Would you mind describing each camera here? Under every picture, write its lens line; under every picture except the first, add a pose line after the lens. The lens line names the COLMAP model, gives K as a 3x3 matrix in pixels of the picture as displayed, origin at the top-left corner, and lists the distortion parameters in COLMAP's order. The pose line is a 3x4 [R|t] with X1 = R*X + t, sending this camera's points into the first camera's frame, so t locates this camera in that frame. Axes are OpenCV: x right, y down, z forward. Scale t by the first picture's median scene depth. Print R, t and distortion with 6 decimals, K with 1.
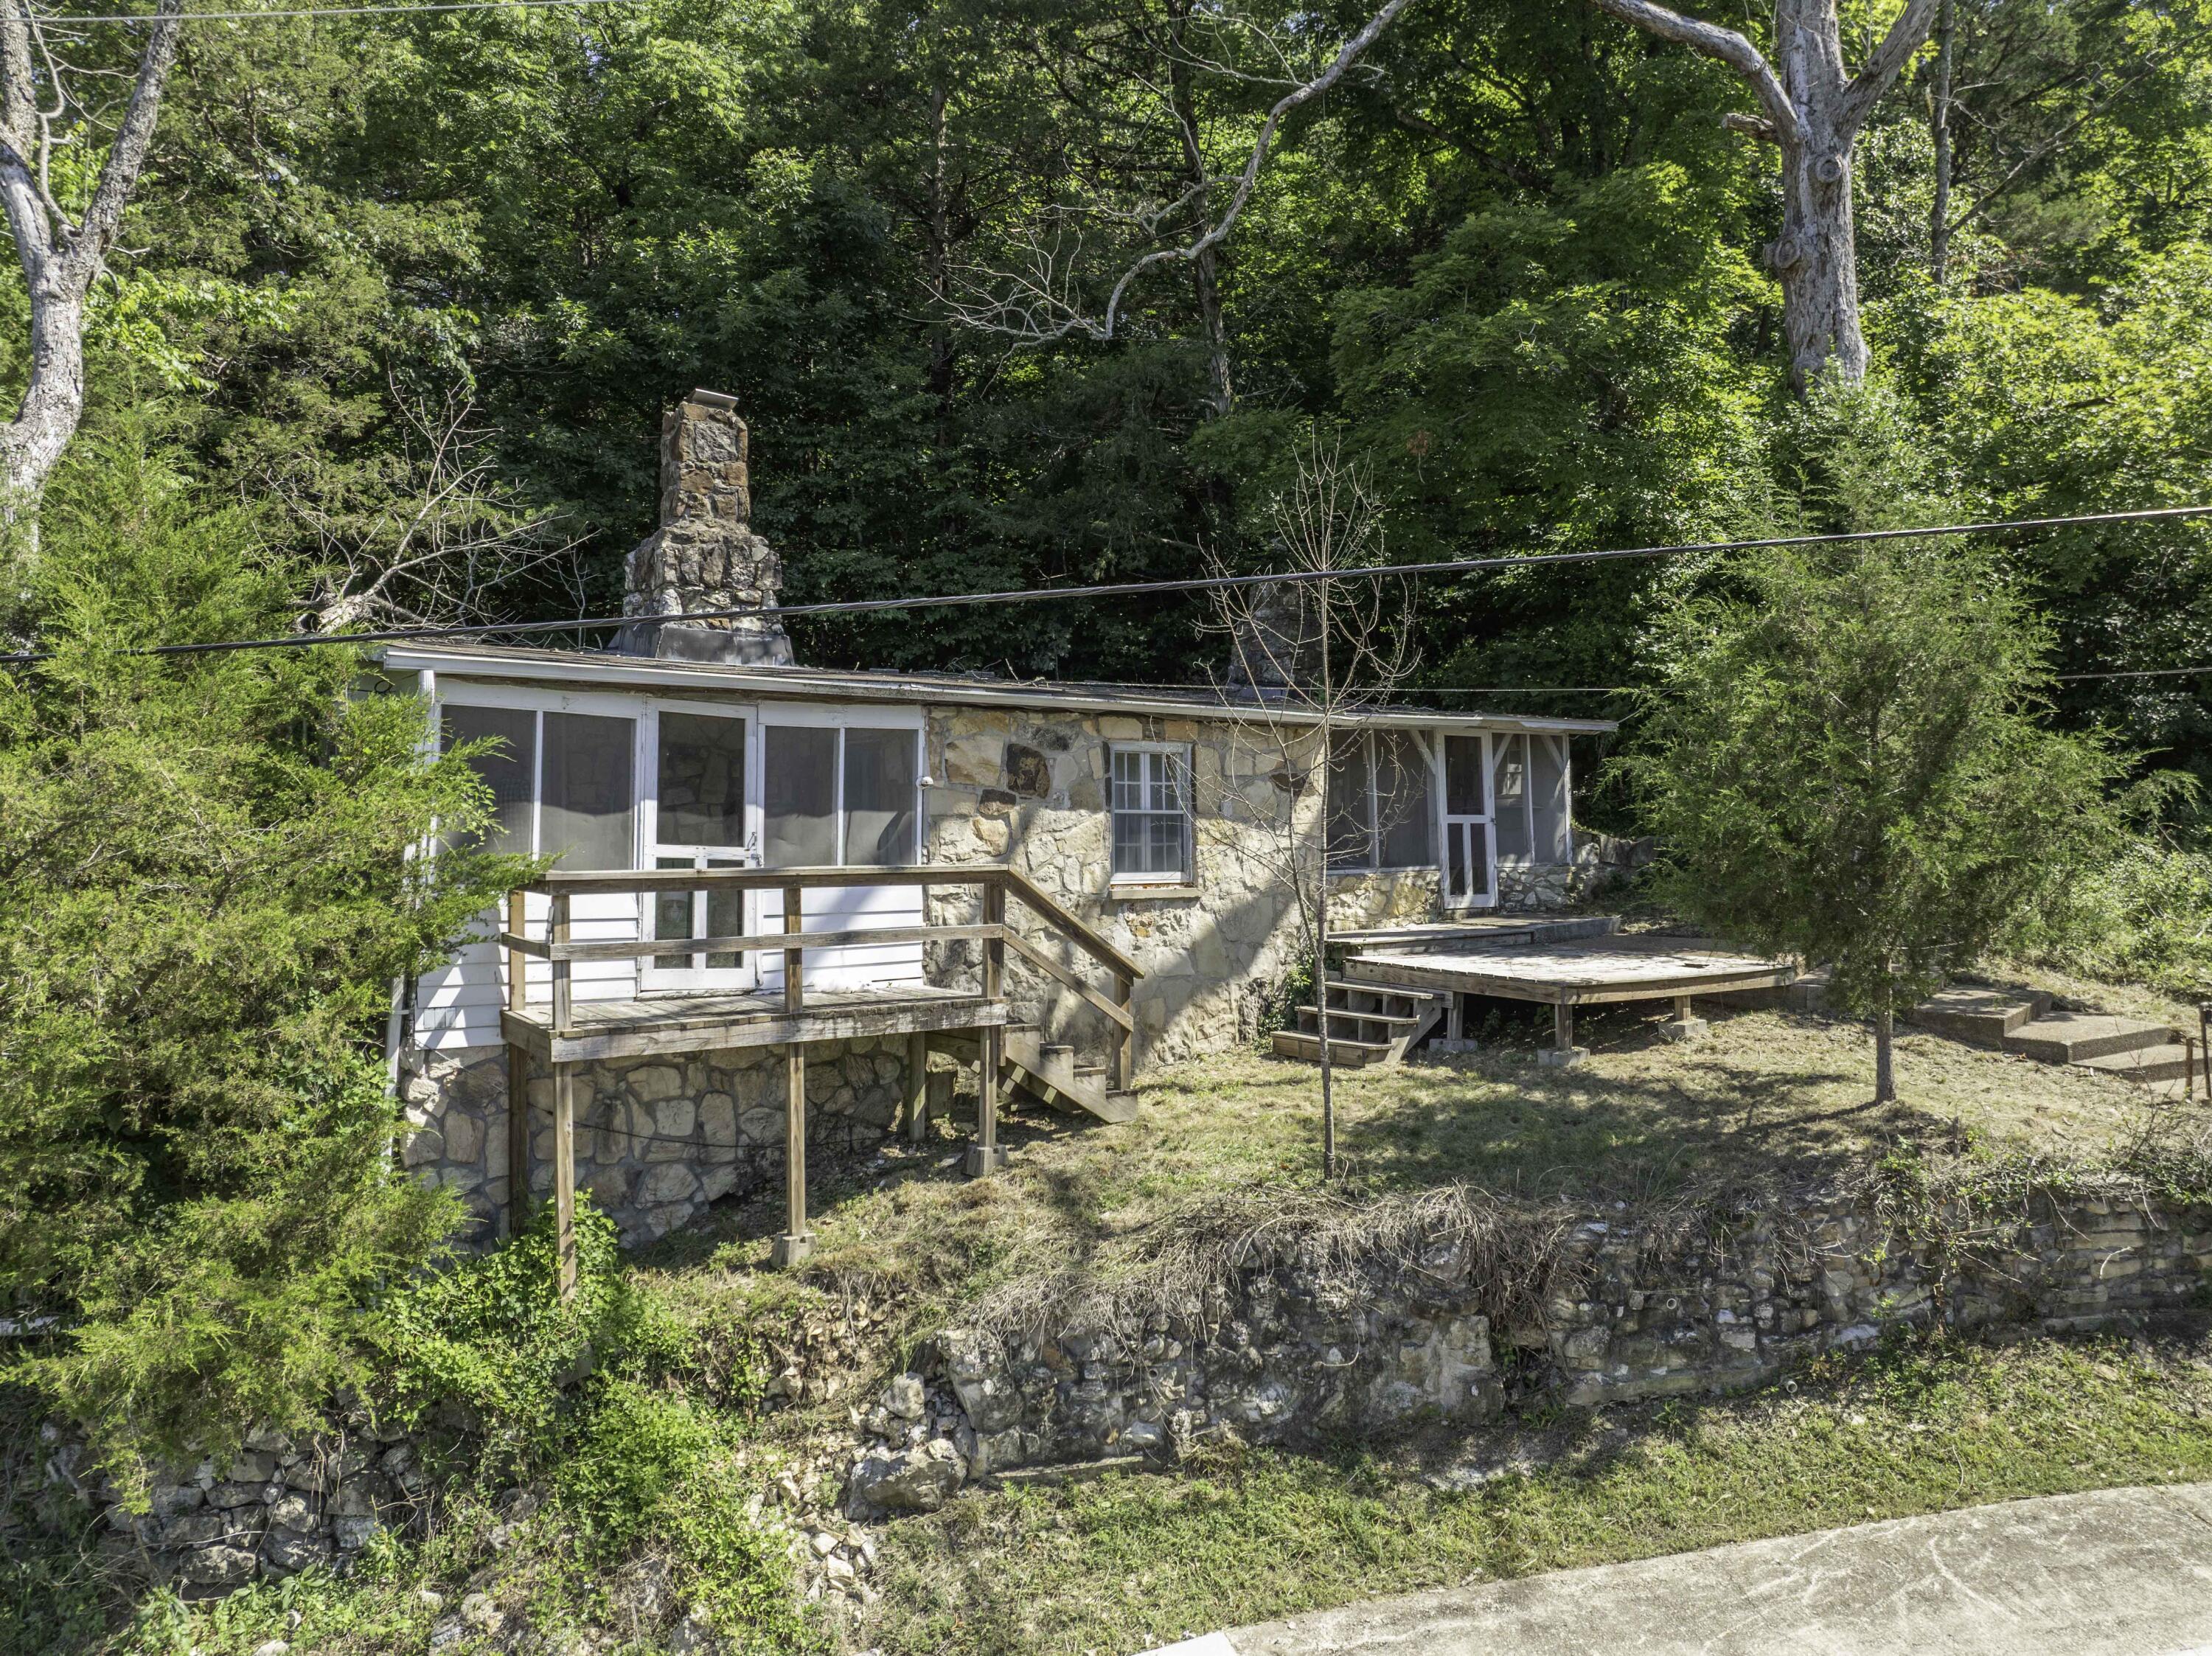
lens RADIAL K [[1551.6, 0, 1106.0], [0, 1551.6, 828.0], [0, 0, 1]] dist [-0.009355, -0.001897]
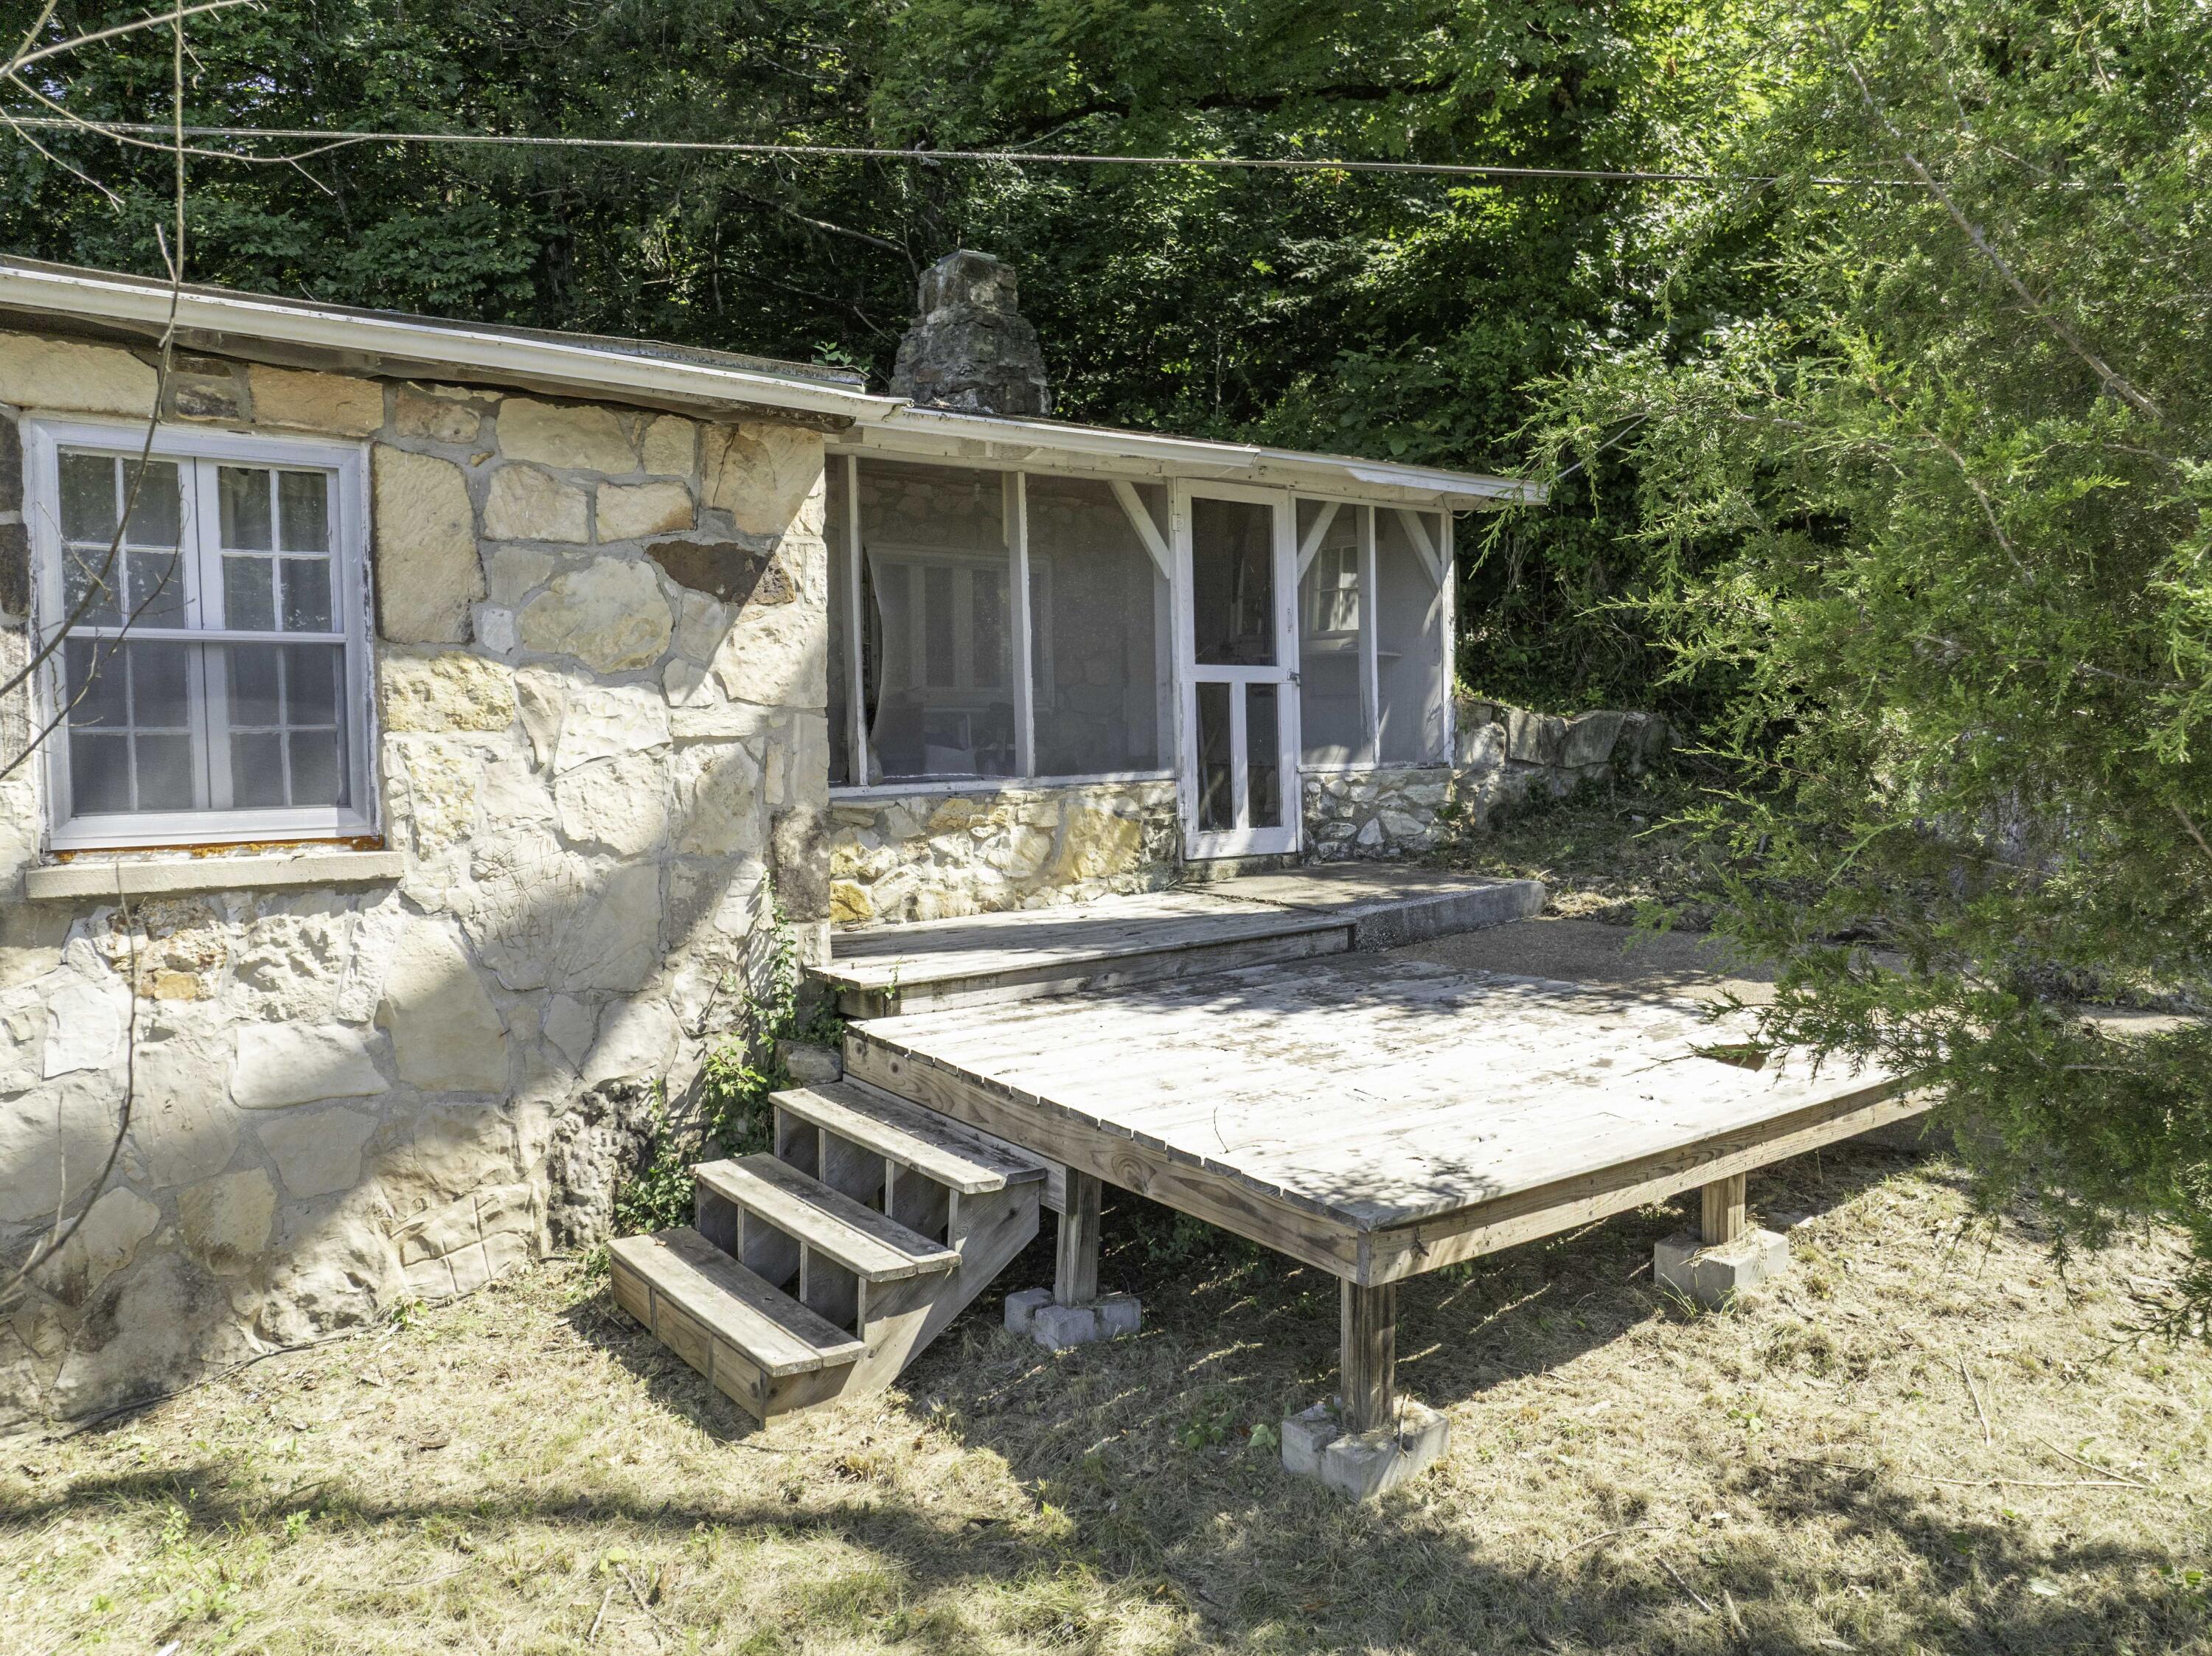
lens RADIAL K [[1538.1, 0, 1106.0], [0, 1538.1, 828.0], [0, 0, 1]] dist [-0.035085, -0.002050]
pose [[0.998614, 0.000990, 0.052631, 0.204365], [-0.005370, 0.996524, 0.083136, 0.003043], [-0.052366, -0.083303, 0.995147, 0.639588]]
